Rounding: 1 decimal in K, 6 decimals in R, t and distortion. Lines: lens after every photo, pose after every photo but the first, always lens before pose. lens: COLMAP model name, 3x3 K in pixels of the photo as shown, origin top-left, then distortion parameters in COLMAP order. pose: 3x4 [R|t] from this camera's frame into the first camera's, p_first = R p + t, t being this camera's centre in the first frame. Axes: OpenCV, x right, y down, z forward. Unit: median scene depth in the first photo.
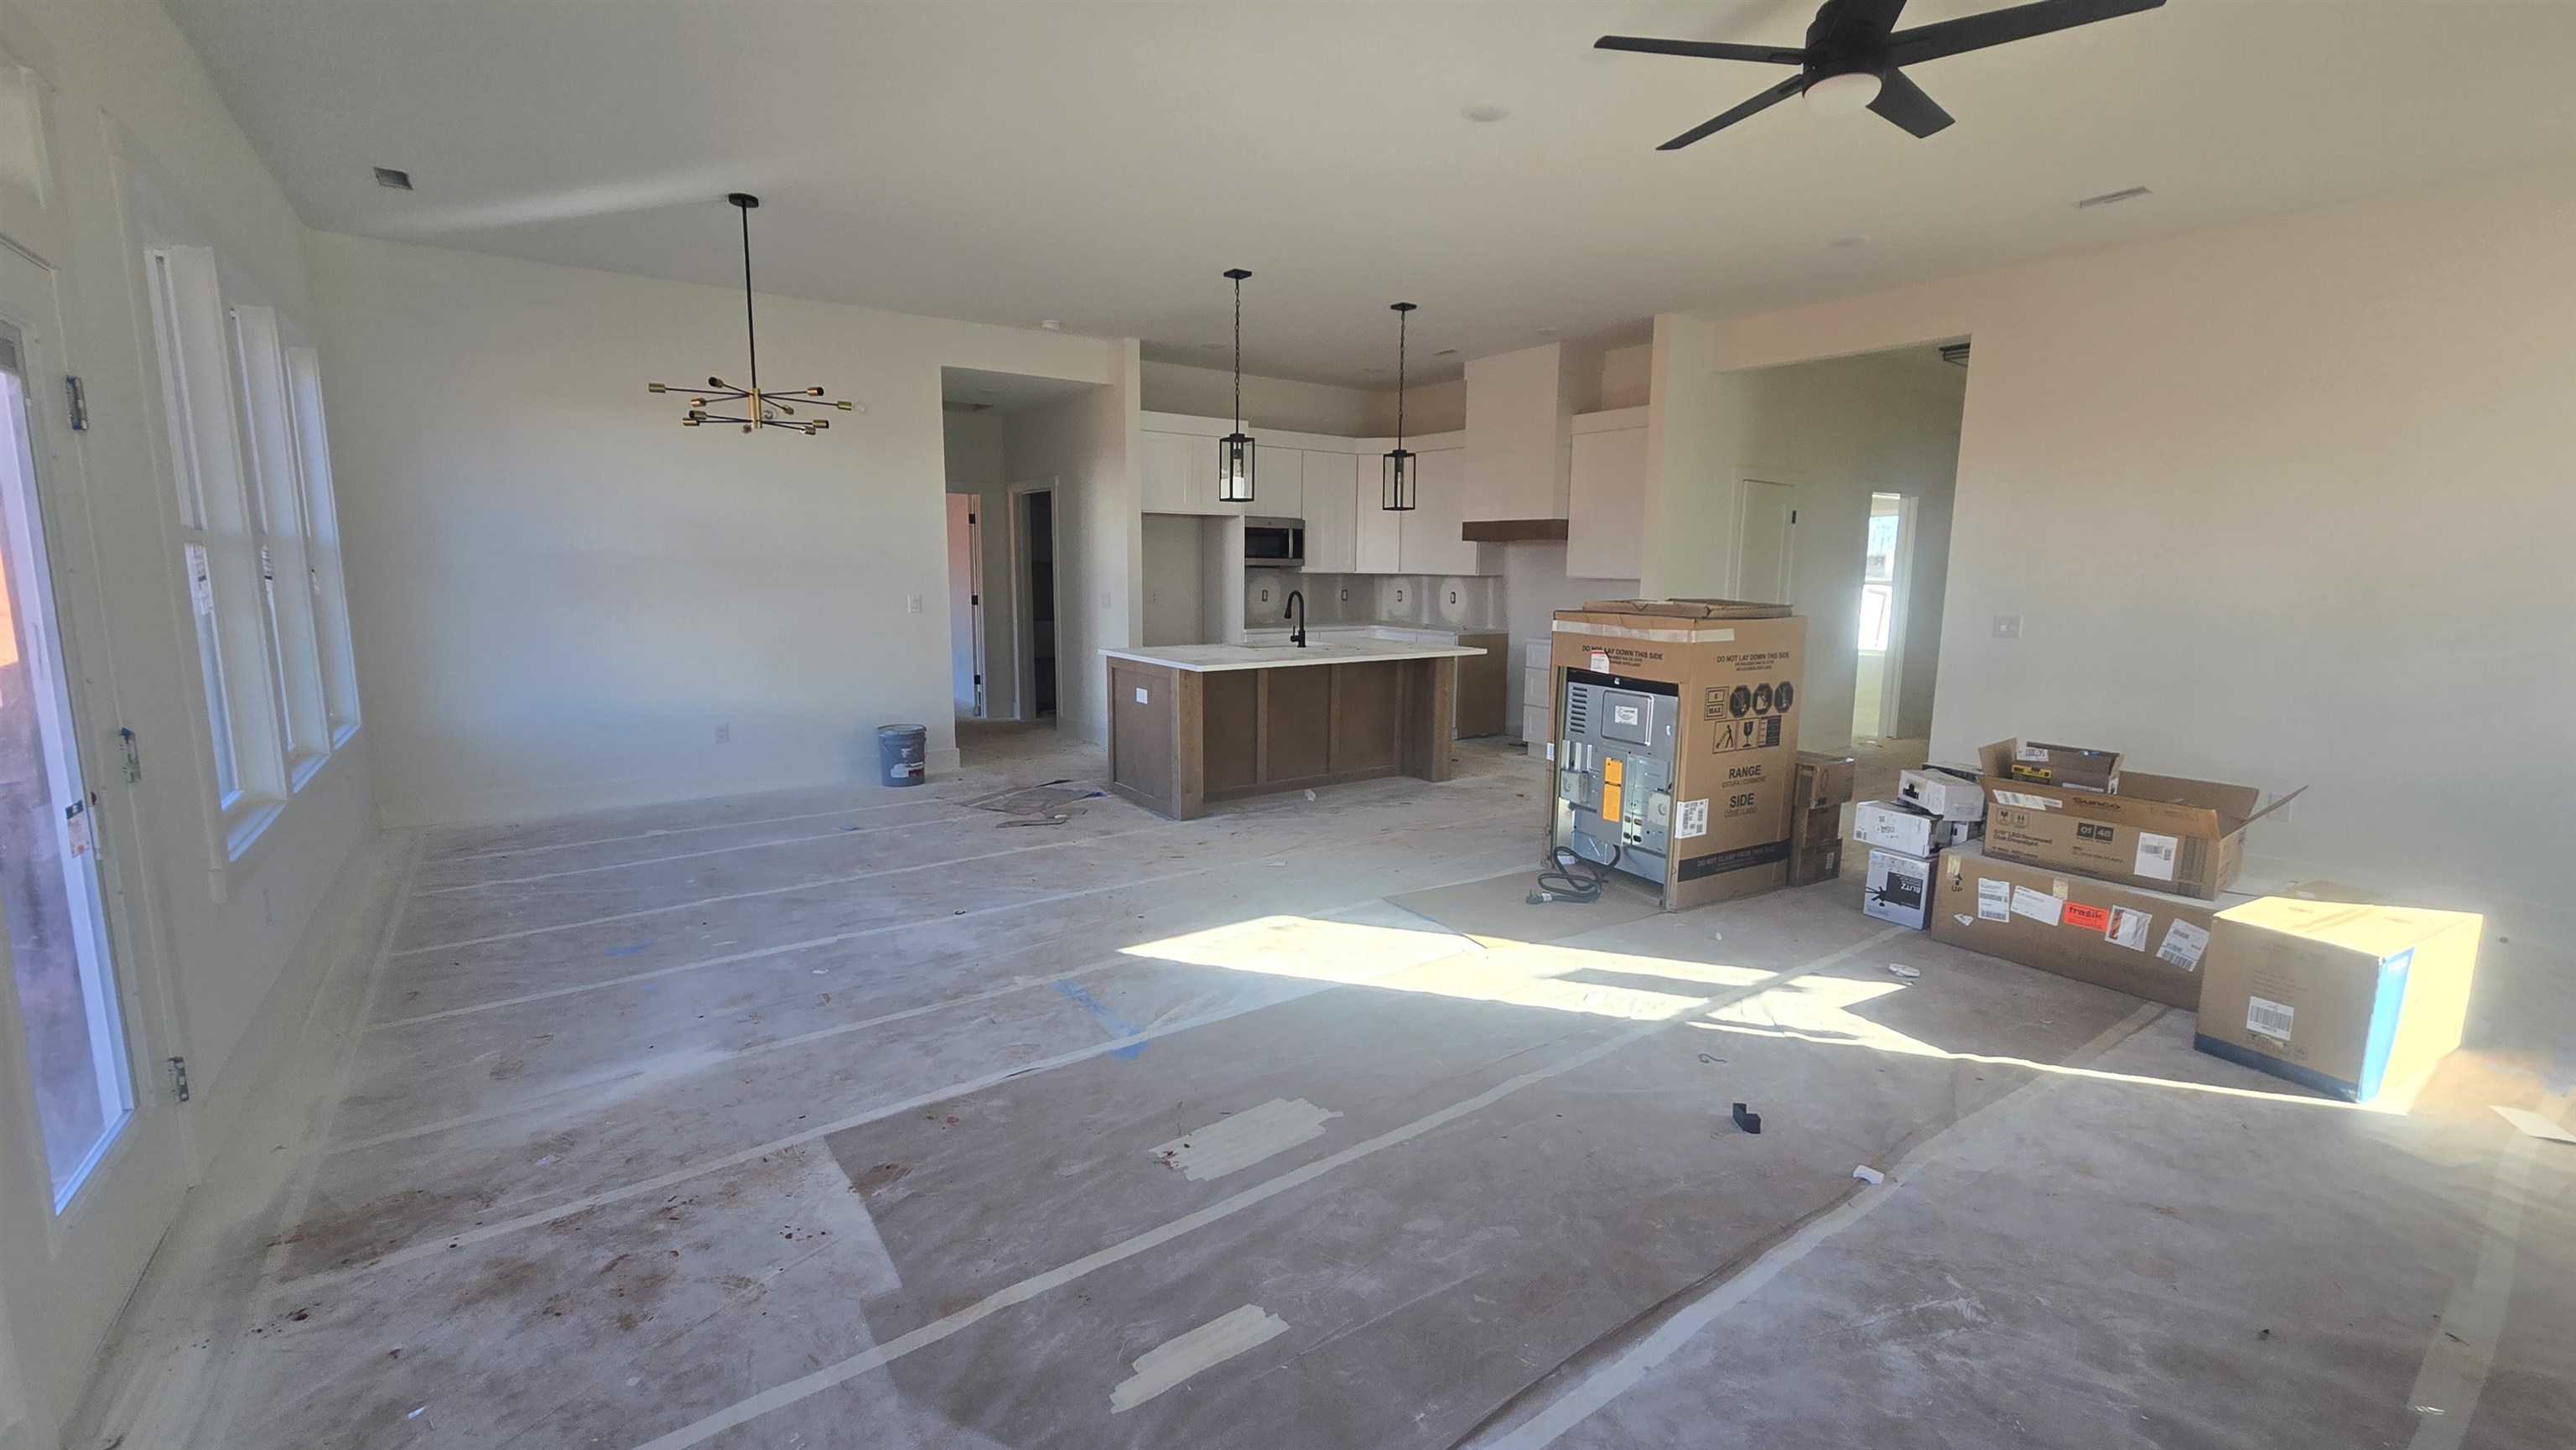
lens RADIAL K [[1053.9, 0, 1292.7], [0, 1053.9, 717.1], [0, 0, 1]] dist [-0.002248, 0.003872]
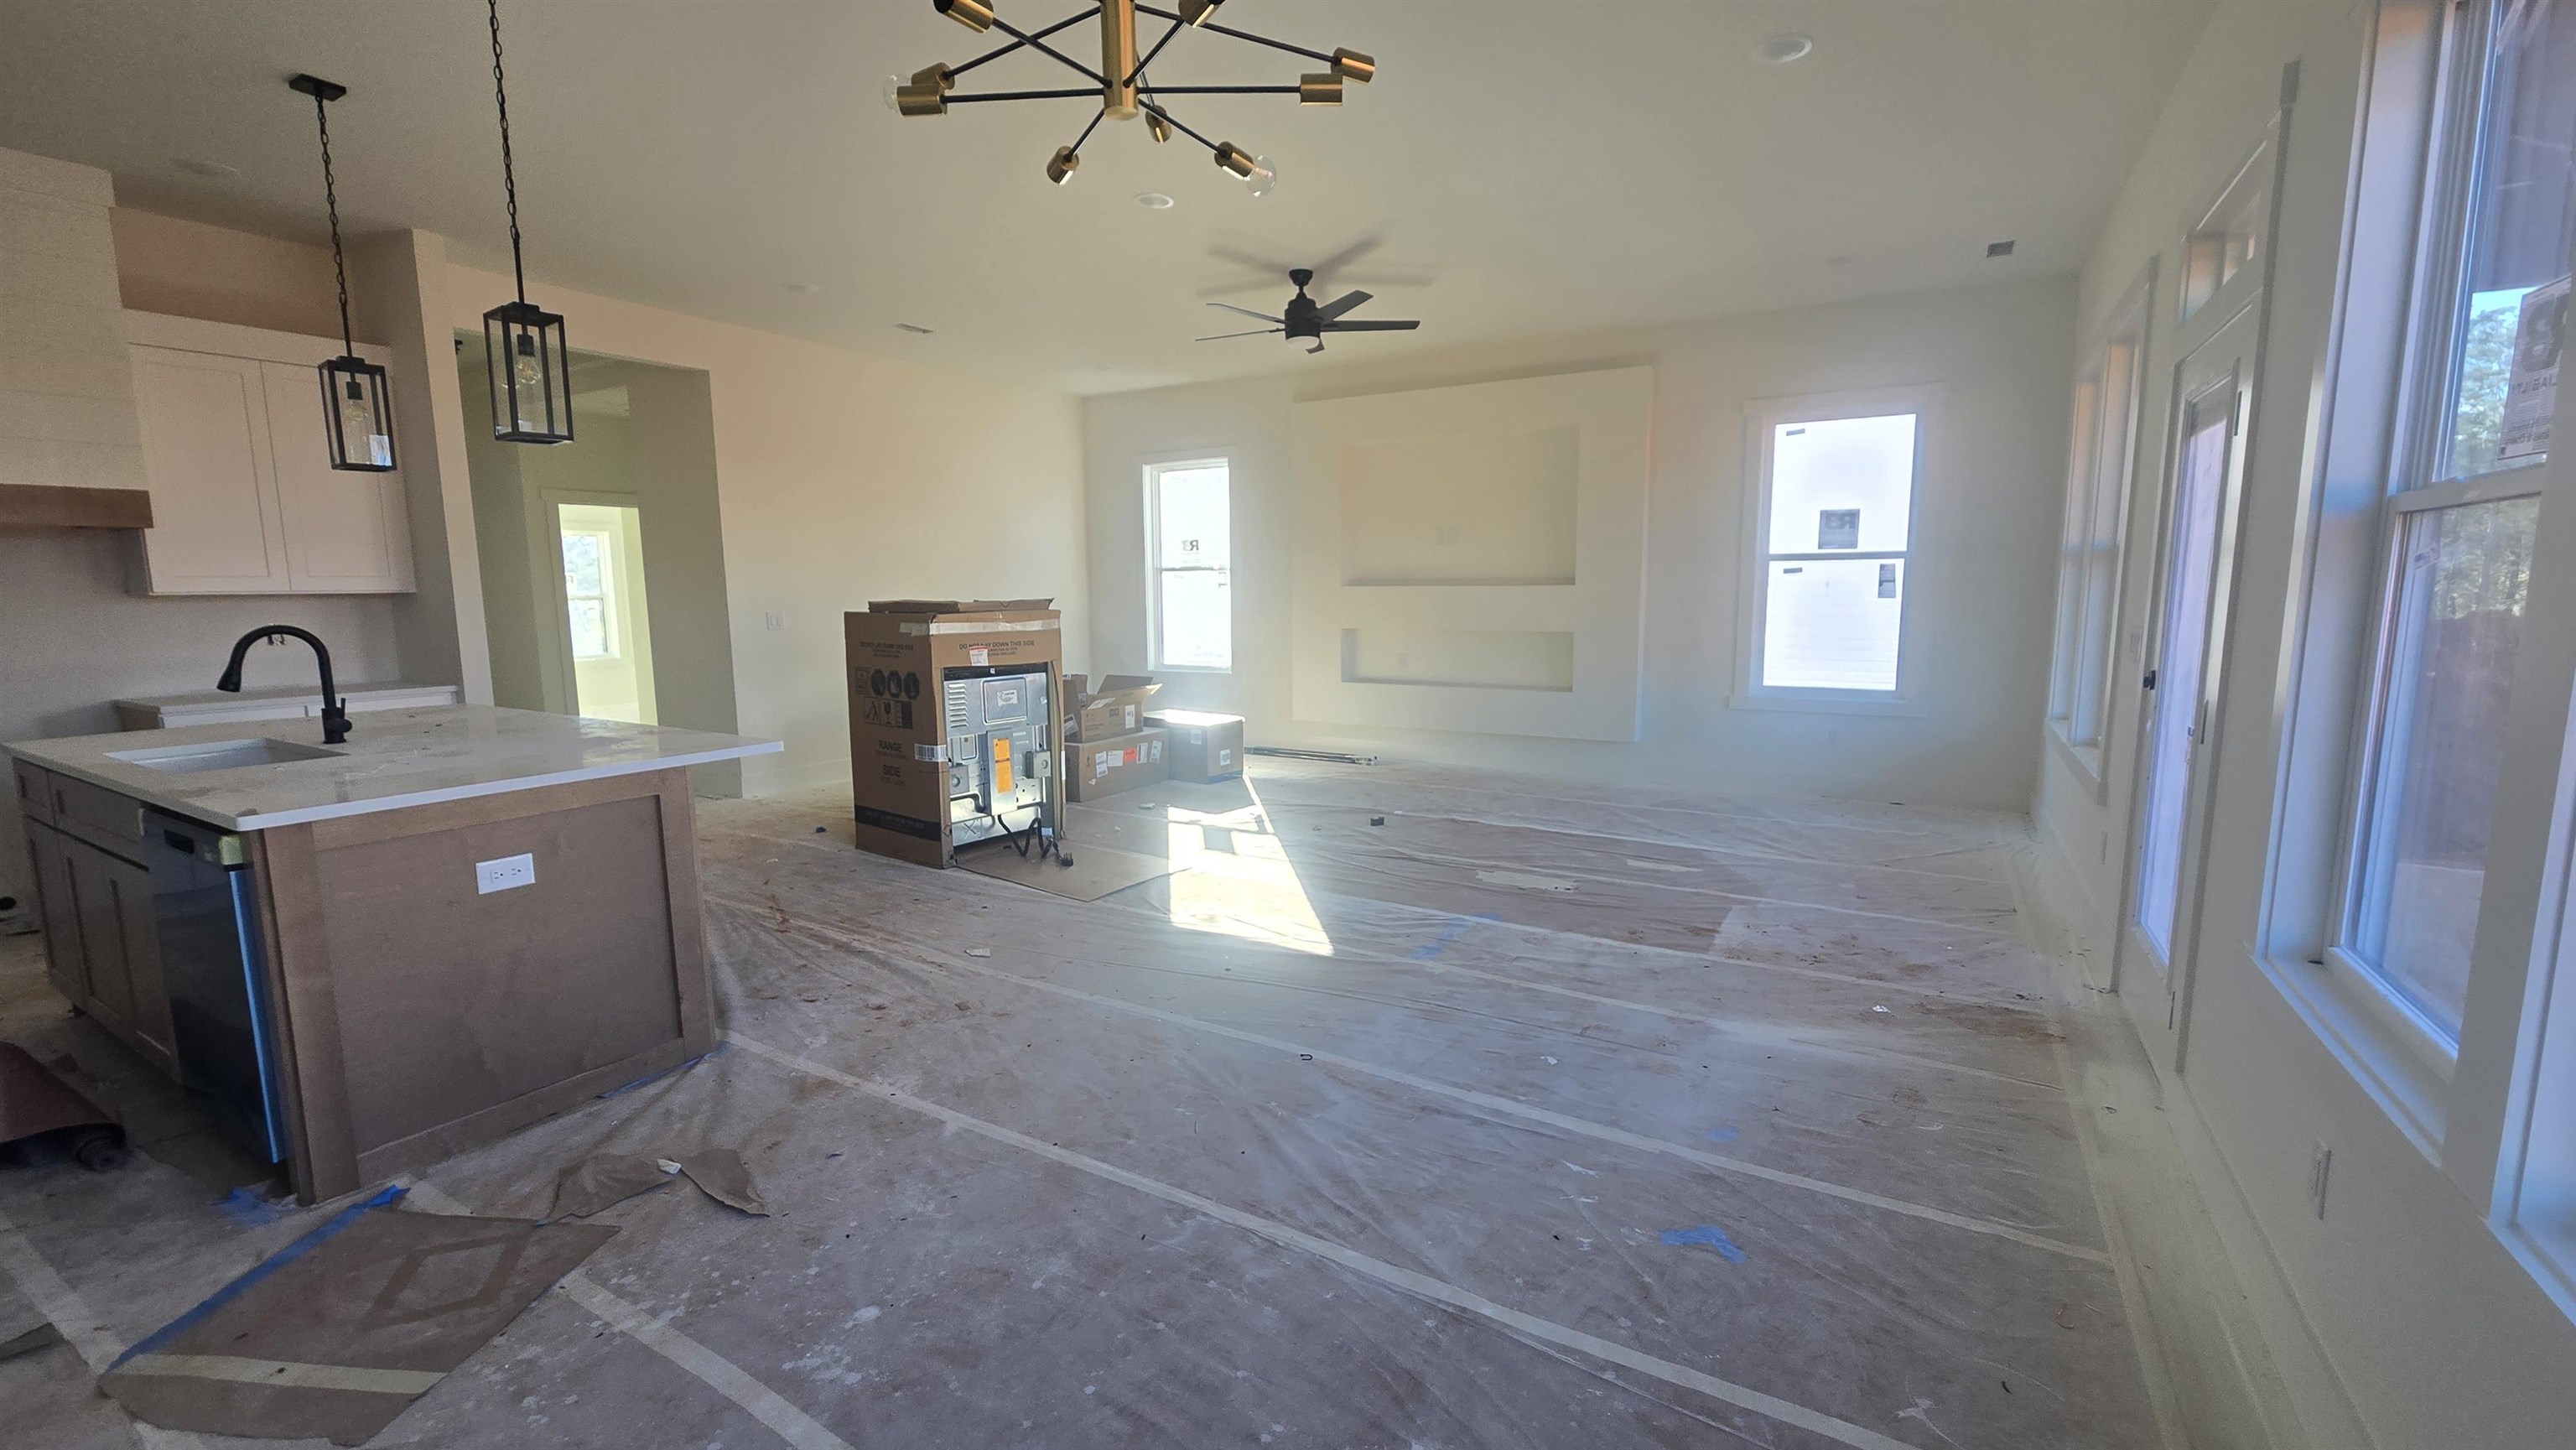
lens RADIAL K [[1051.9, 0, 1282.6], [0, 1051.9, 721.2], [0, 0, 1]] dist [-0.001685, 0.003377]
pose [[-0.388953, -0.126524, 0.912528, -1.047053], [0.137272, 0.971507, 0.193212, -0.192926], [-0.910973, 0.200415, -0.360503, 1.388628]]
